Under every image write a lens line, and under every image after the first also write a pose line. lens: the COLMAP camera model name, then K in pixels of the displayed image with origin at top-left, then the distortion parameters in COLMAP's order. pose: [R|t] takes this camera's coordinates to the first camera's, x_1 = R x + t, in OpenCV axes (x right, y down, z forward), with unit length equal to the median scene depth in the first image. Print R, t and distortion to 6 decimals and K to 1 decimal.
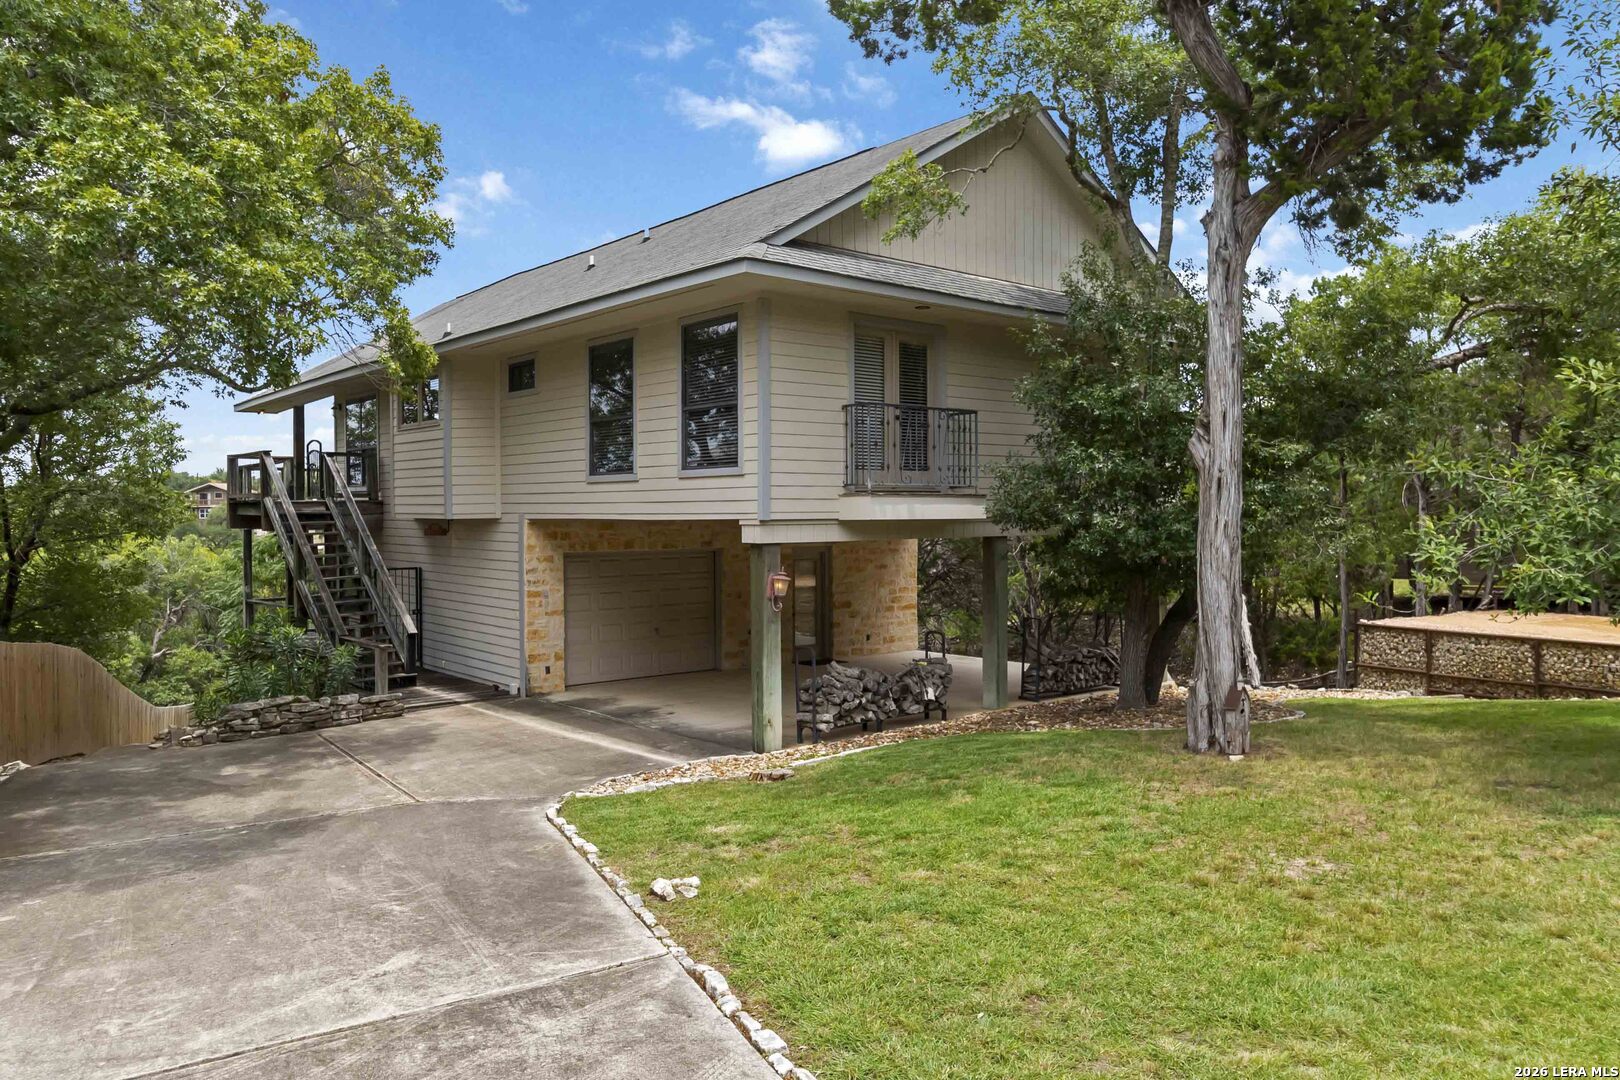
lens RADIAL K [[1098.8, 0, 811.4], [0, 1098.8, 536.6], [0, 0, 1]] dist [-0.008061, -0.003559]
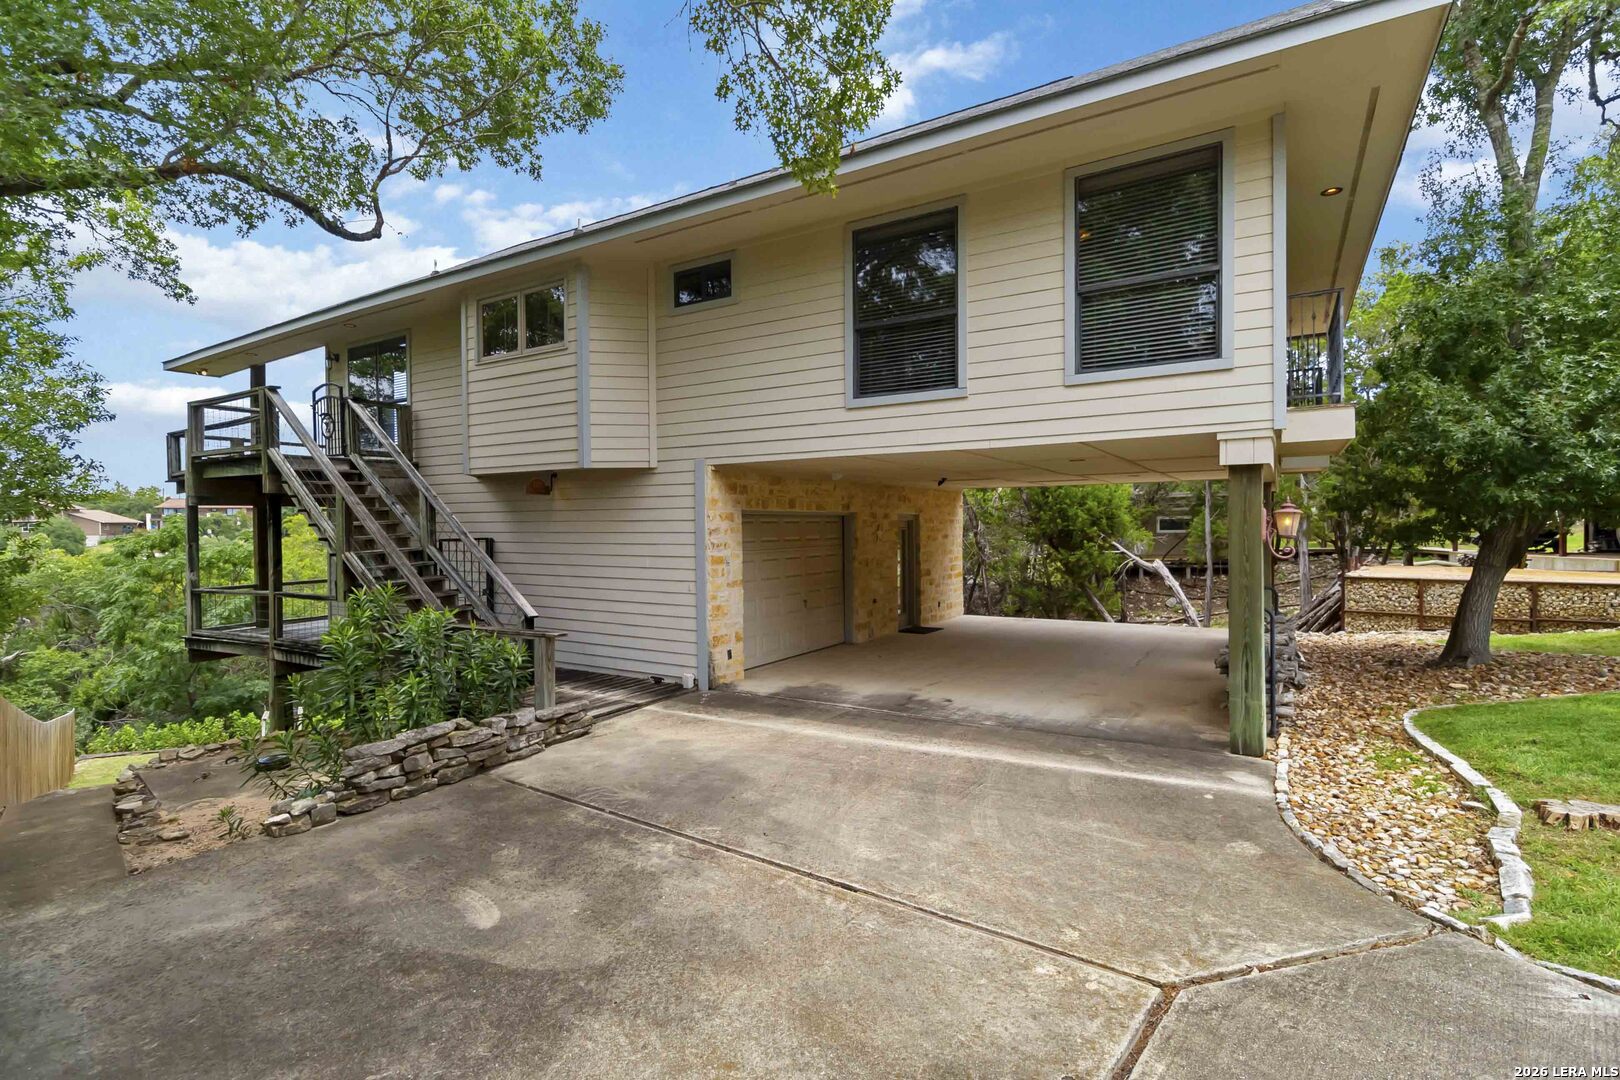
lens RADIAL K [[755.1, 0, 808.3], [0, 755.1, 533.2], [0, 0, 1]] dist [-0.004008, 0.002654]
pose [[0.954863, -0.009068, 0.296908, -0.351927], [0.012435, 0.999878, -0.009455, 0.038895], [-0.296786, 0.012720, 0.954859, 0.458222]]
